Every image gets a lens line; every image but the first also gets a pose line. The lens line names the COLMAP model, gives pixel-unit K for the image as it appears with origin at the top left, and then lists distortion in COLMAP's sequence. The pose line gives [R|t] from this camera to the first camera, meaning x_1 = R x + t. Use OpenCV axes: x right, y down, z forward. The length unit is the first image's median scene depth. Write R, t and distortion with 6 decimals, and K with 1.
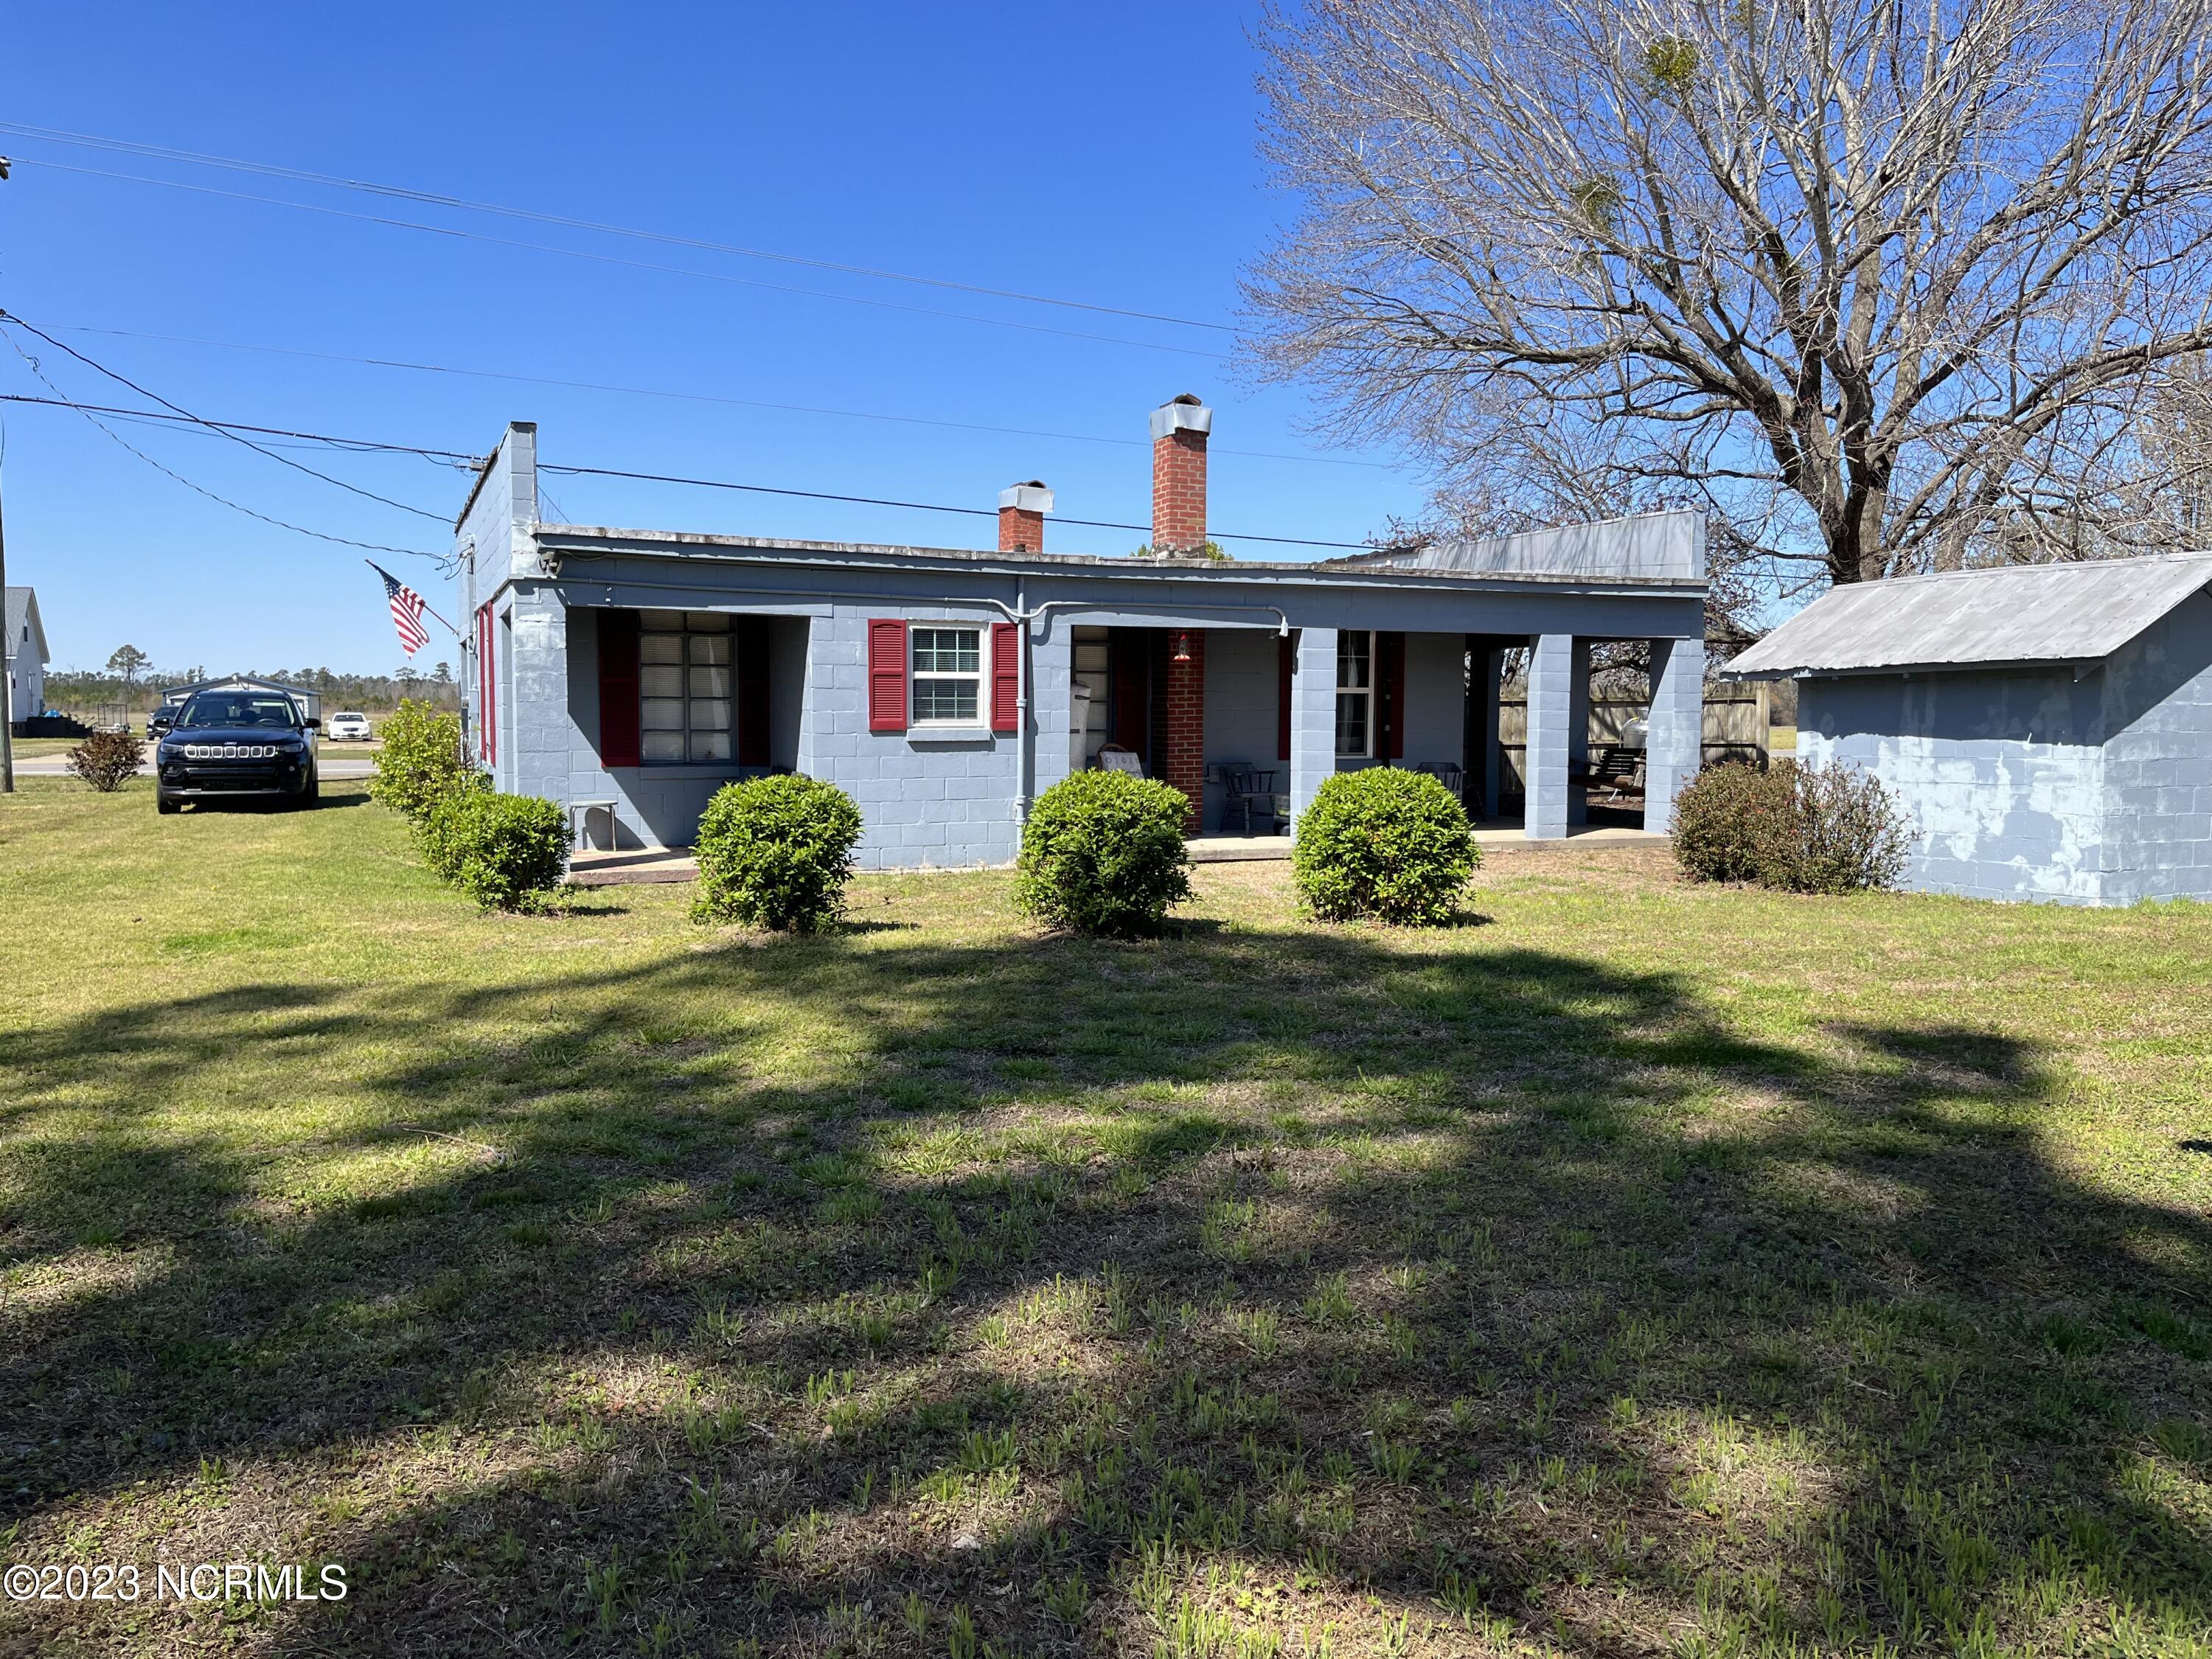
lens RADIAL K [[1675.7, 0, 1101.8], [0, 1675.7, 818.9], [0, 0, 1]] dist [0.029251, -0.017388]
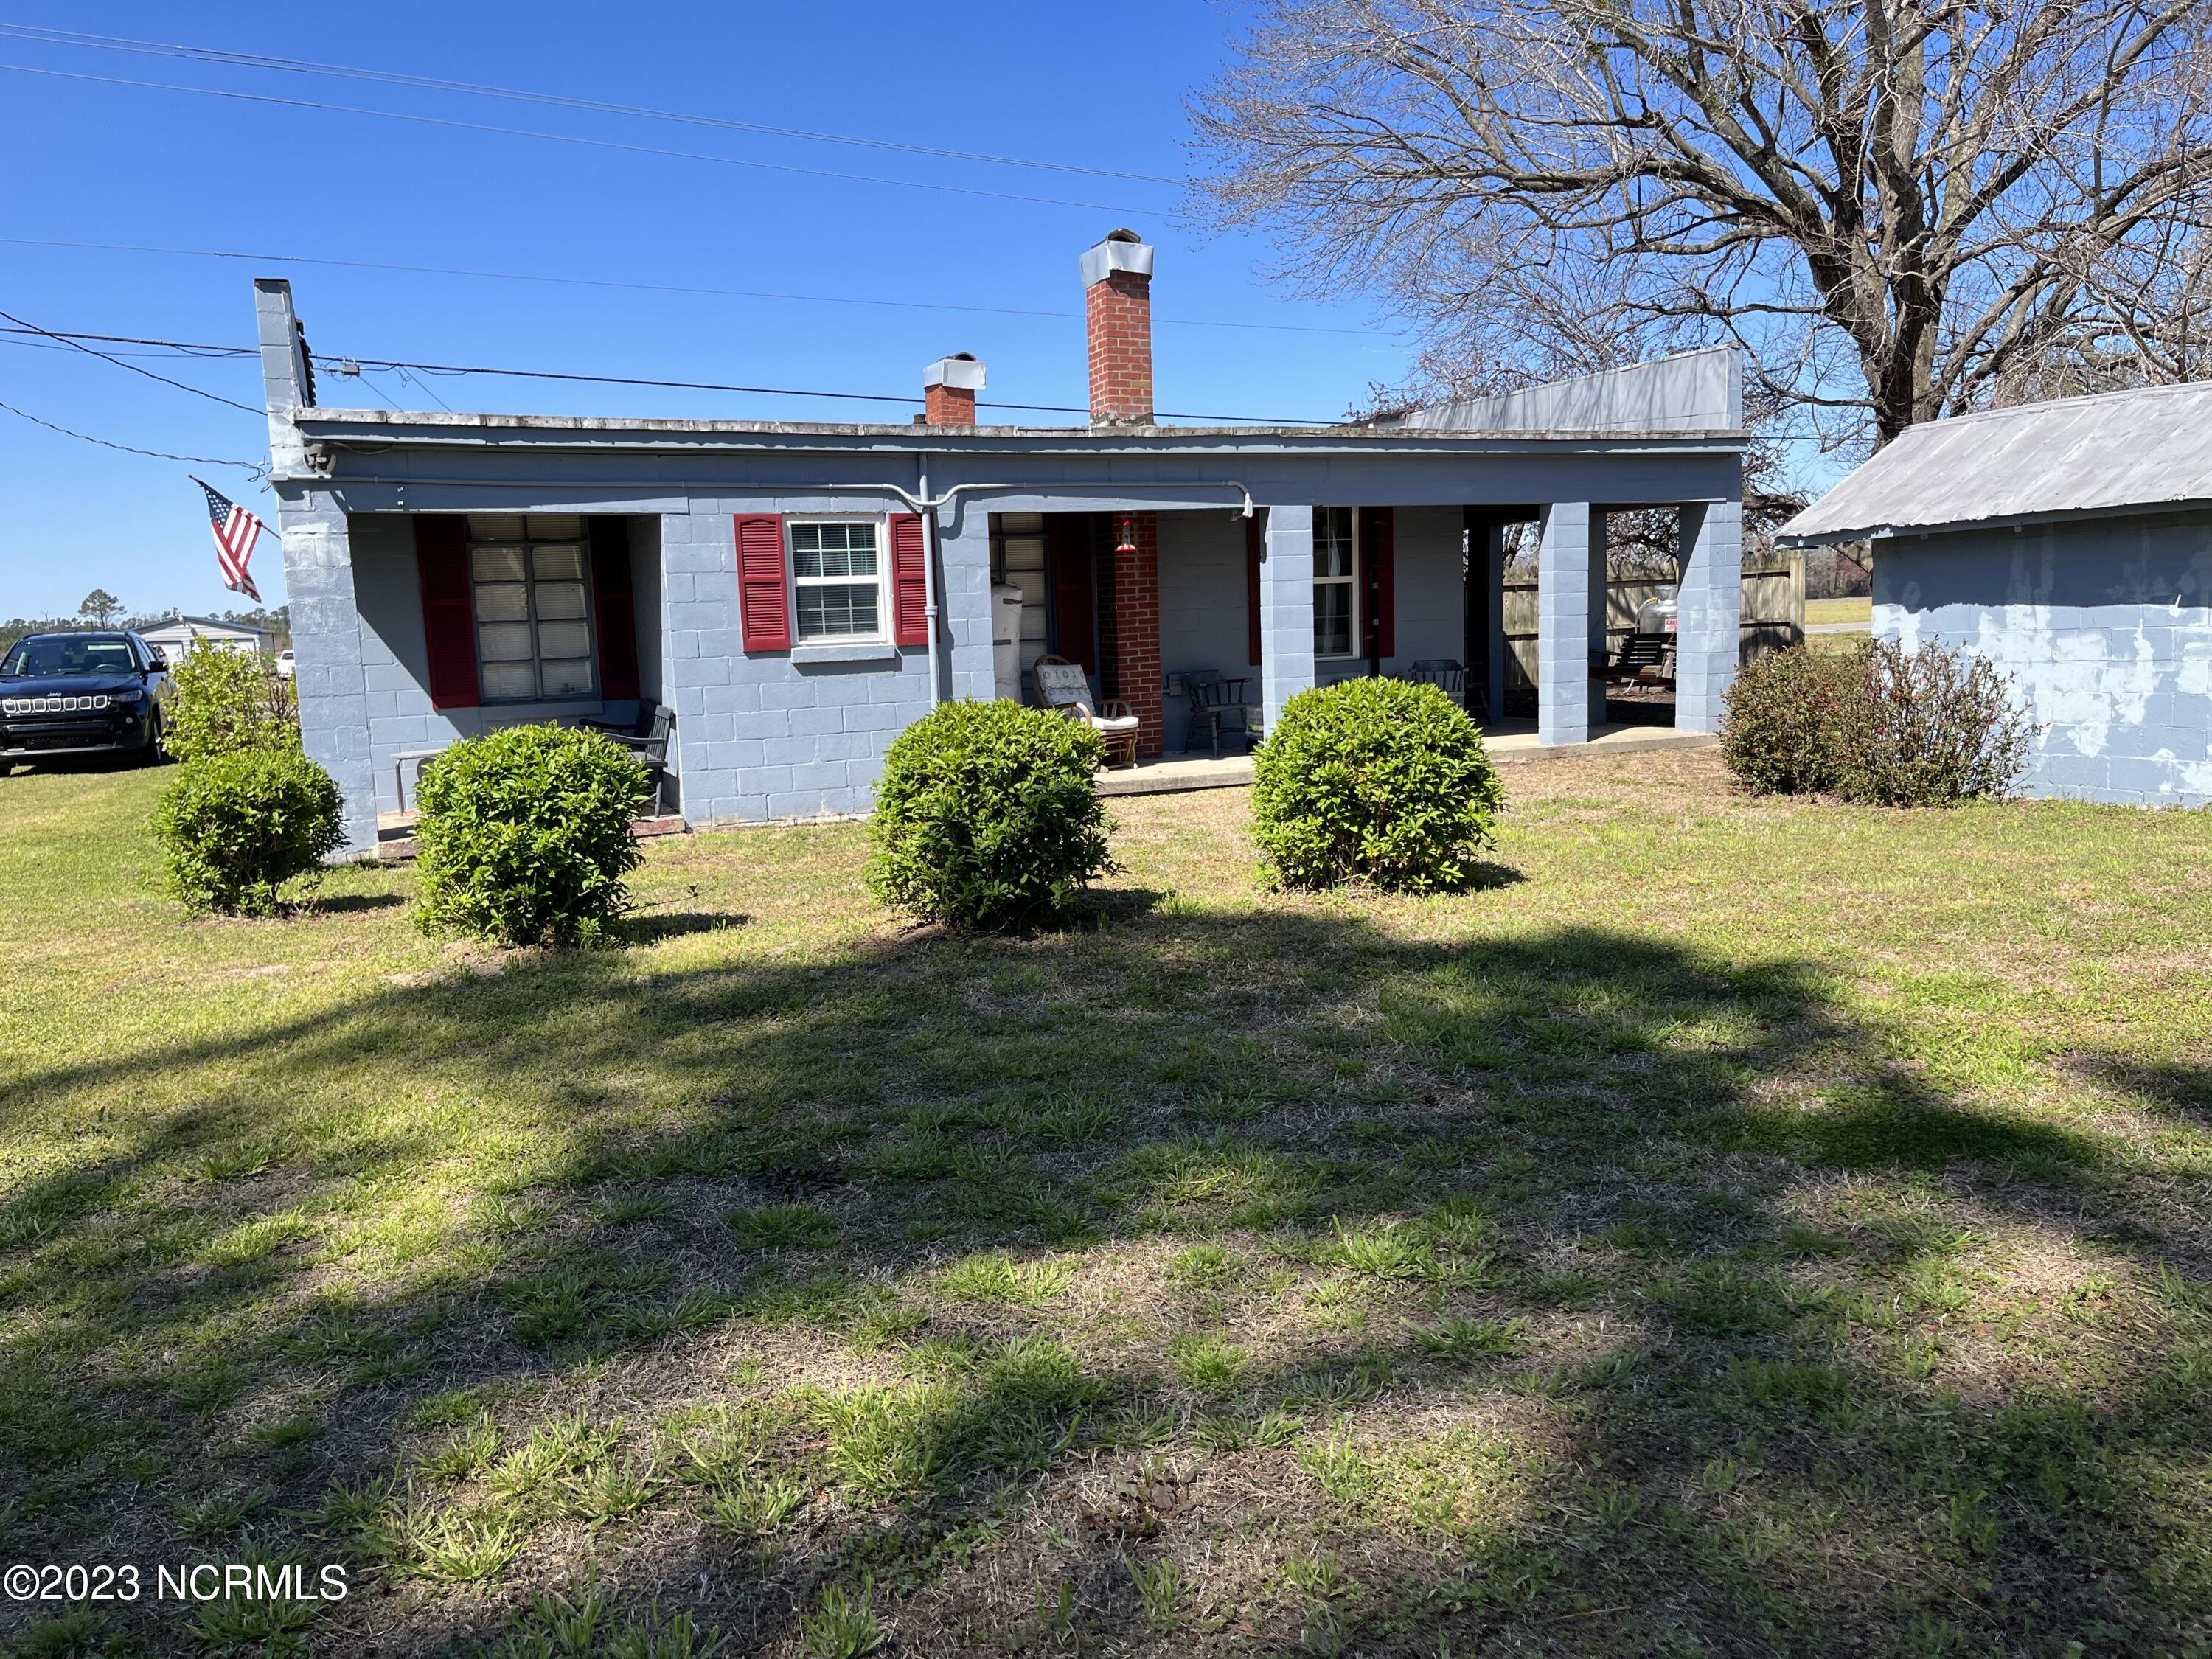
lens RADIAL K [[1675.7, 0, 1104.4], [0, 1675.7, 844.2], [0, 0, 1]] dist [0.029251, -0.017388]
pose [[0.999084, -0.042682, 0.002951, 0.032170], [0.042363, 0.996552, 0.071345, -0.010670], [-0.005986, -0.071155, 0.997447, 0.179828]]
